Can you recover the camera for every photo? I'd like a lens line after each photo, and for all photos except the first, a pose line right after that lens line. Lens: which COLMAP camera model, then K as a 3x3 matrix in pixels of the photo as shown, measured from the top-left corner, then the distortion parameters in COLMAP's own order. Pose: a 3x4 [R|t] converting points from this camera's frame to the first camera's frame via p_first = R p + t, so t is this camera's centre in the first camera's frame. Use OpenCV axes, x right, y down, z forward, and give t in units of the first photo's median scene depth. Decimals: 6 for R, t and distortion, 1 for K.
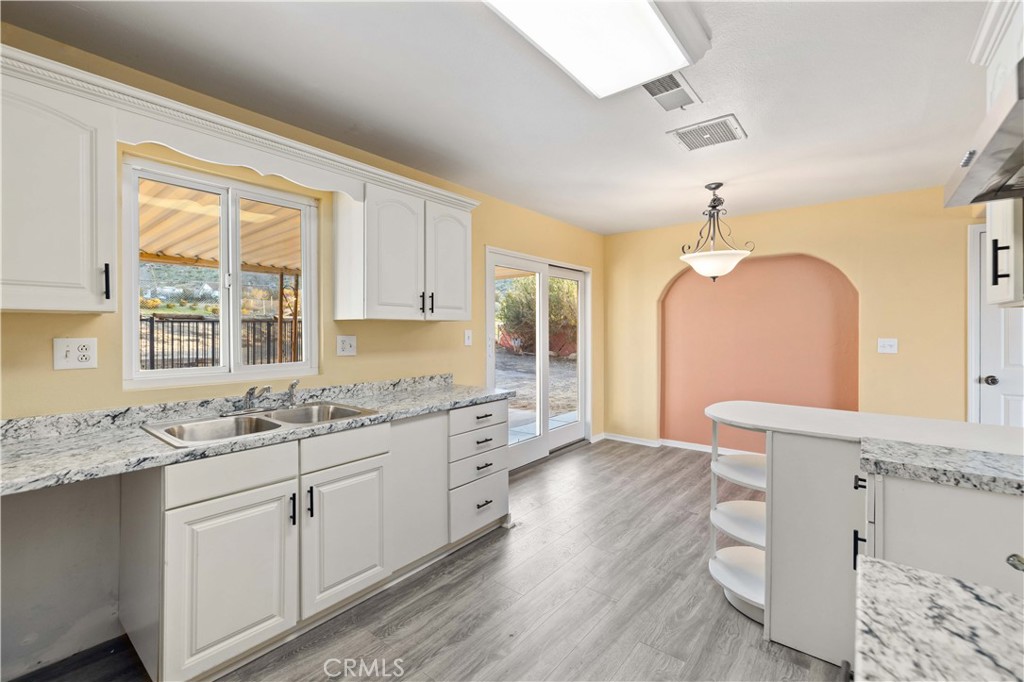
lens RADIAL K [[439.7, 0, 508.6], [0, 439.7, 331.8], [0, 0, 1]] dist [-0.000044, -0.000078]
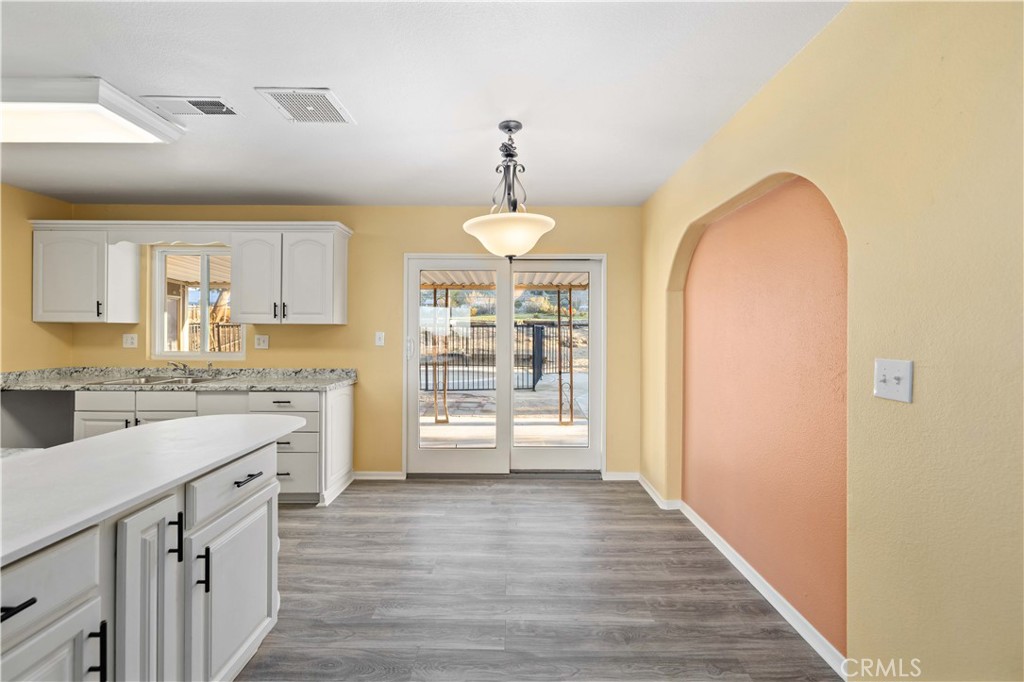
lens RADIAL K [[439.7, 0, 509.2], [0, 439.7, 330.6], [0, 0, 1]] dist [-0.000044, -0.000078]
pose [[0.628081, 0.000212, -0.778148, 1.364191], [-0.010005, 0.999920, -0.007802, -0.003147], [0.778084, 0.012686, 0.628032, 0.763659]]
